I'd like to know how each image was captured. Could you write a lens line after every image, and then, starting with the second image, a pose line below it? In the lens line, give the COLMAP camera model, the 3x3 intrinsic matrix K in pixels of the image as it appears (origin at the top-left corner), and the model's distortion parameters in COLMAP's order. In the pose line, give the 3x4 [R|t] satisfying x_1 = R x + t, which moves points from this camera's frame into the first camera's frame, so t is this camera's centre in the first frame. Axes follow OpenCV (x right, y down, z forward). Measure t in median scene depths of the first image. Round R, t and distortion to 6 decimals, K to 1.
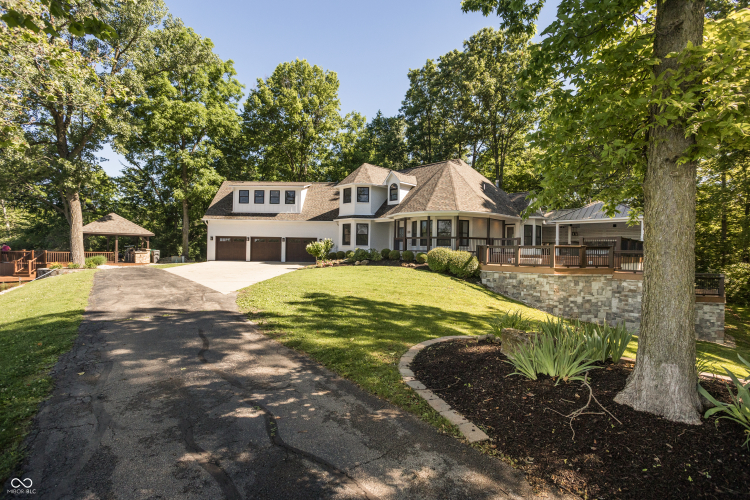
lens RADIAL K [[364.2, 0, 375.0], [0, 364.2, 250.0], [0, 0, 1]] dist [-0.046932, 0.031926]
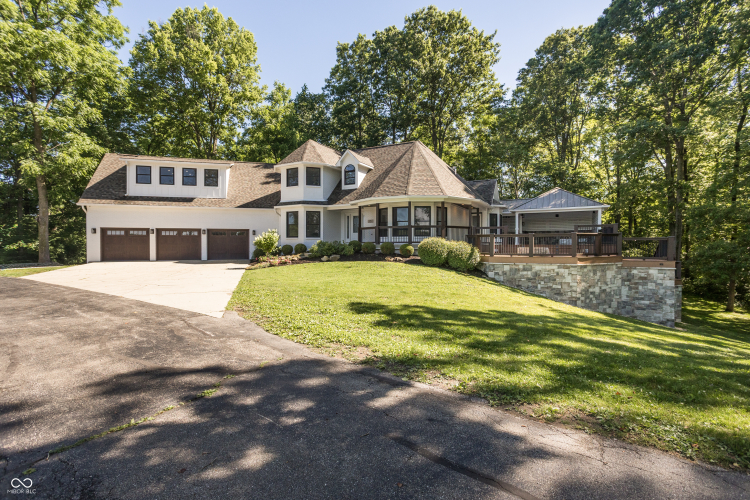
lens RADIAL K [[364.2, 0, 375.0], [0, 364.2, 250.0], [0, 0, 1]] dist [-0.046932, 0.031926]
pose [[0.948918, -0.023409, 0.314653, -0.160200], [0.018135, 0.999642, 0.019676, 0.002013], [-0.315001, -0.012965, 0.949003, 0.162168]]
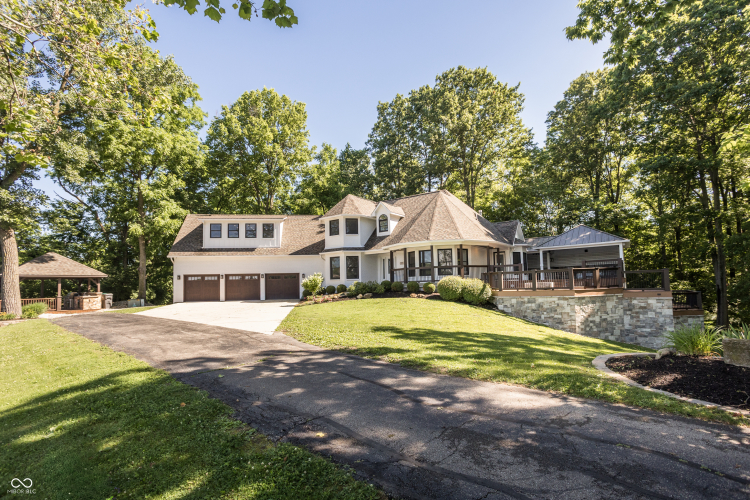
lens RADIAL K [[369.8, 0, 375.5], [0, 369.8, 262.7], [0, 0, 1]] dist [-0.045812, 0.031135]
pose [[0.984477, -0.030936, 0.172765, -0.140305], [0.041914, 0.997302, -0.060259, 0.006231], [-0.170435, 0.066565, 0.983118, 0.029375]]
